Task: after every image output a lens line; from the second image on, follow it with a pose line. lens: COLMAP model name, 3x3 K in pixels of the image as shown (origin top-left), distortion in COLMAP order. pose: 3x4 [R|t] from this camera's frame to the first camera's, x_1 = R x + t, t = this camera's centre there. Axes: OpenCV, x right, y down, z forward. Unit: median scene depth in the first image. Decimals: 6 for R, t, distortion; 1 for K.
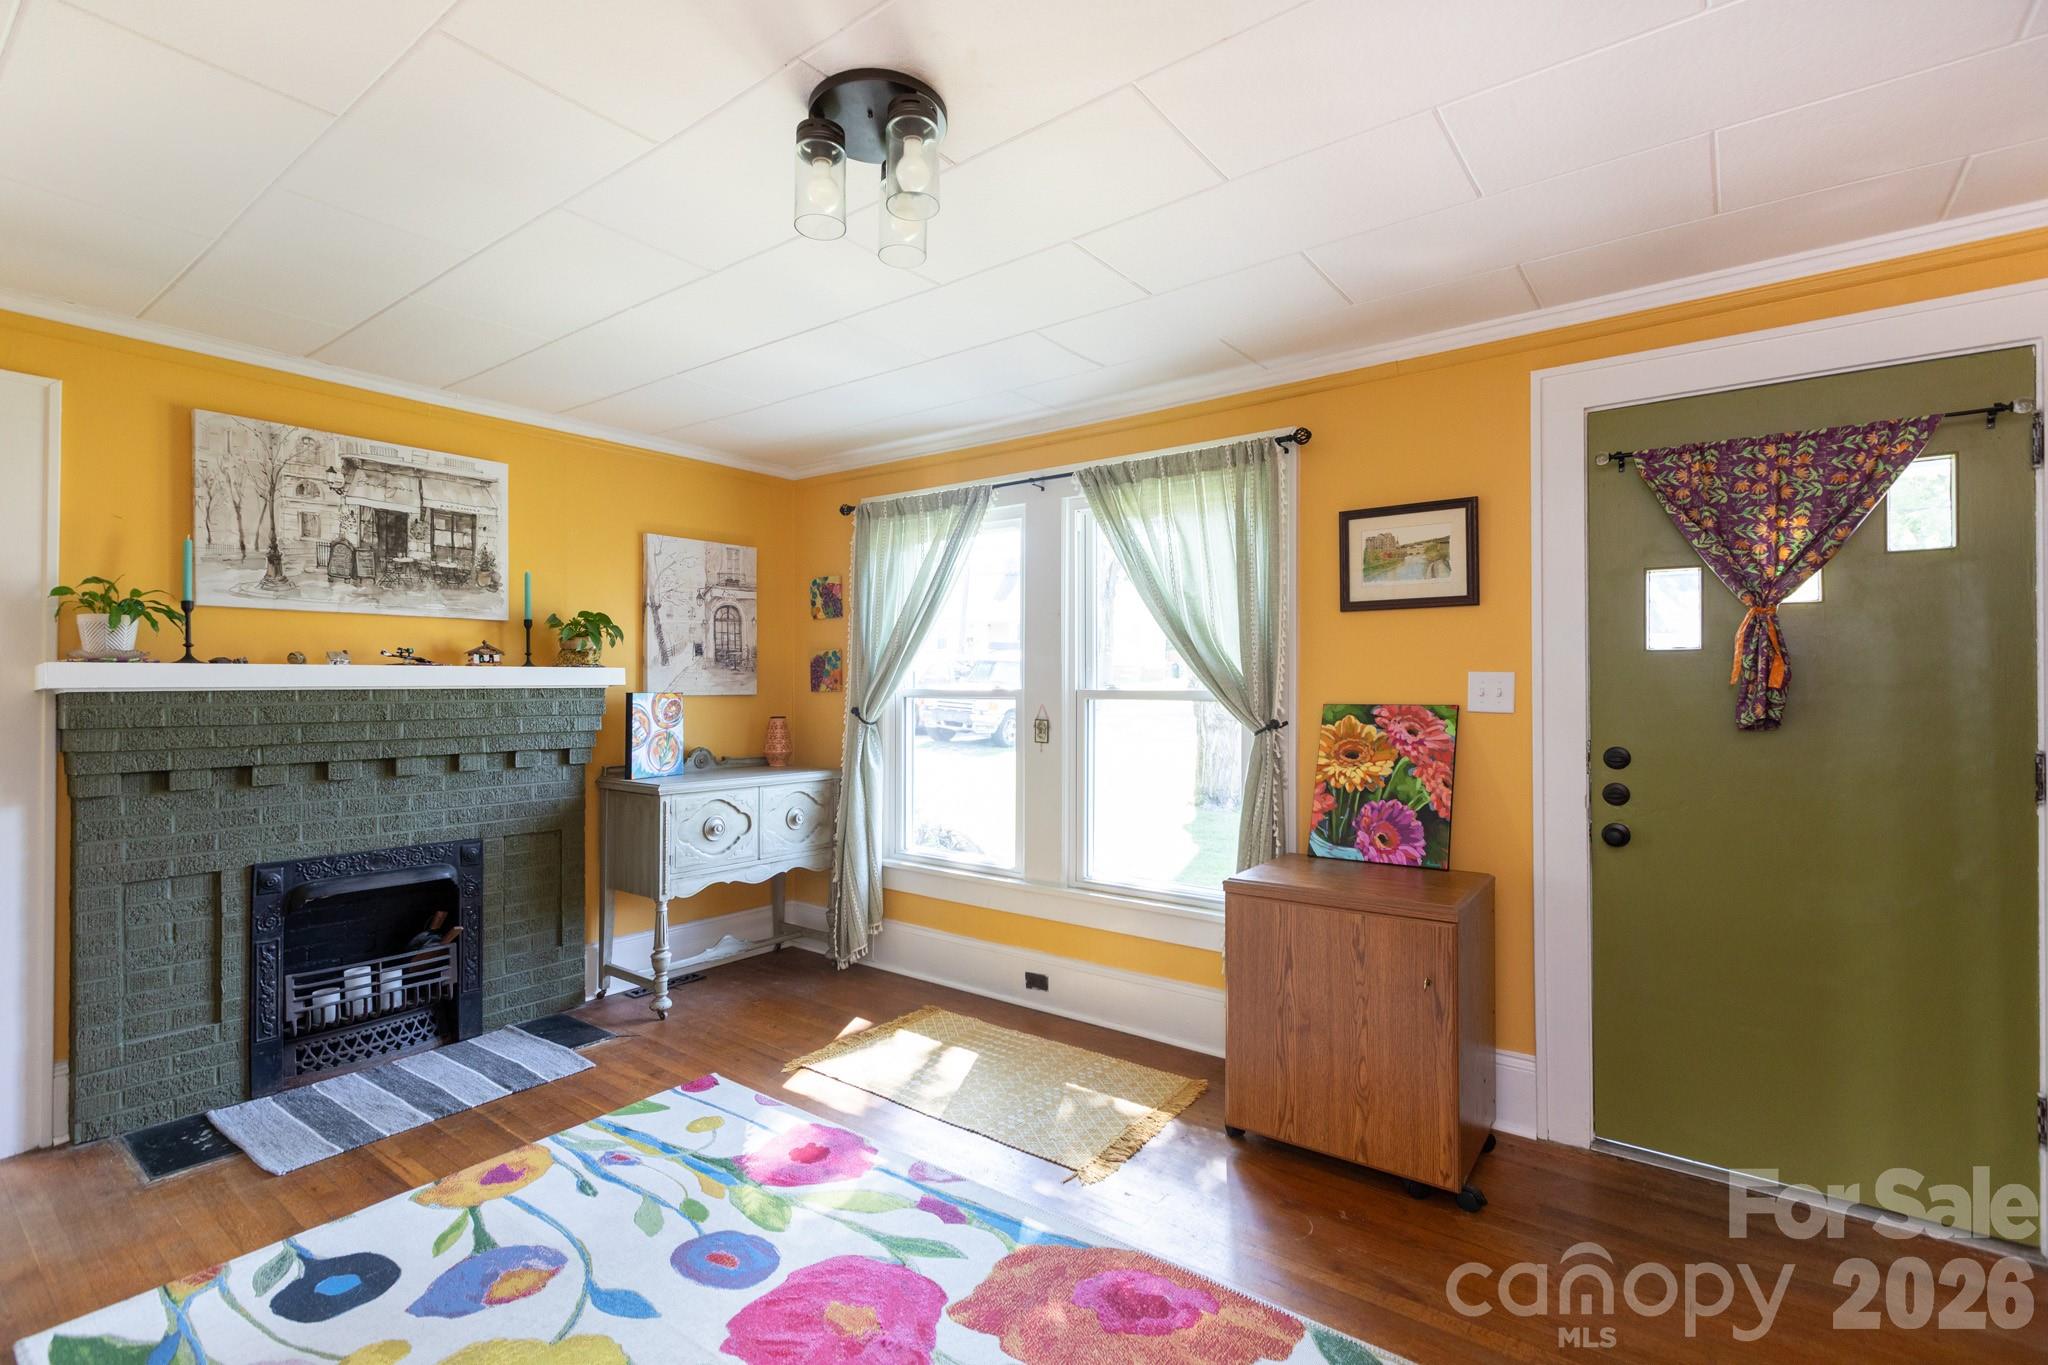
lens RADIAL K [[932.4, 0, 1017.5], [0, 932.4, 677.4], [0, 0, 1]] dist [0.004958, 0.000697]
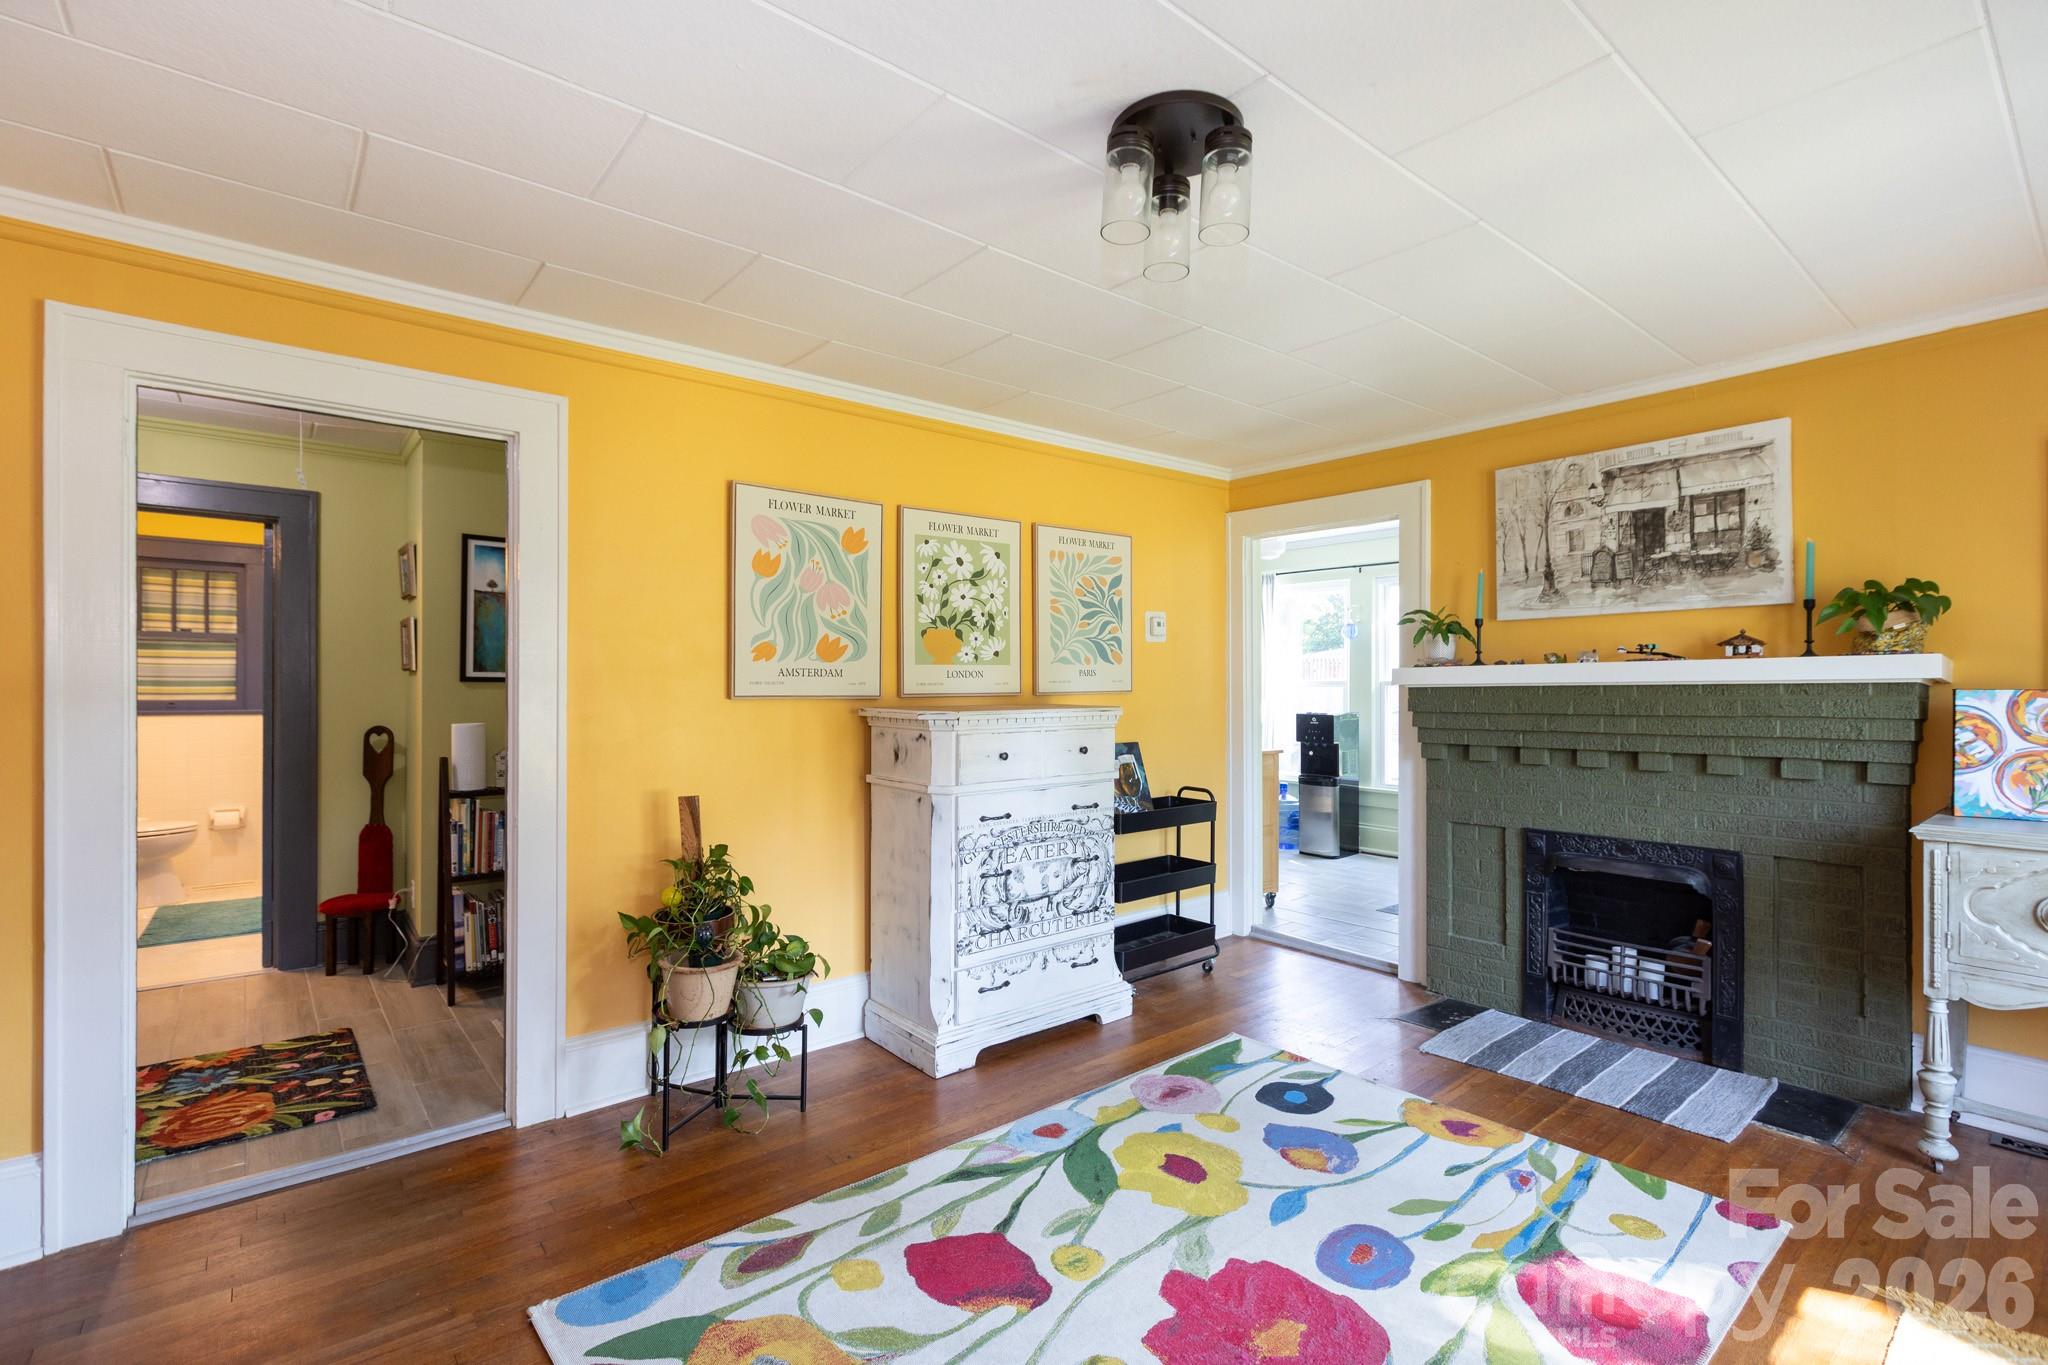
lens RADIAL K [[932.4, 0, 1009.2], [0, 932.4, 682.3], [0, 0, 1]] dist [0.004958, 0.000697]
pose [[-0.224416, -0.003035, -0.974489, 0.485065], [0.015219, 0.999862, -0.006618, 0.006022], [0.974374, -0.016316, -0.224339, 0.560352]]
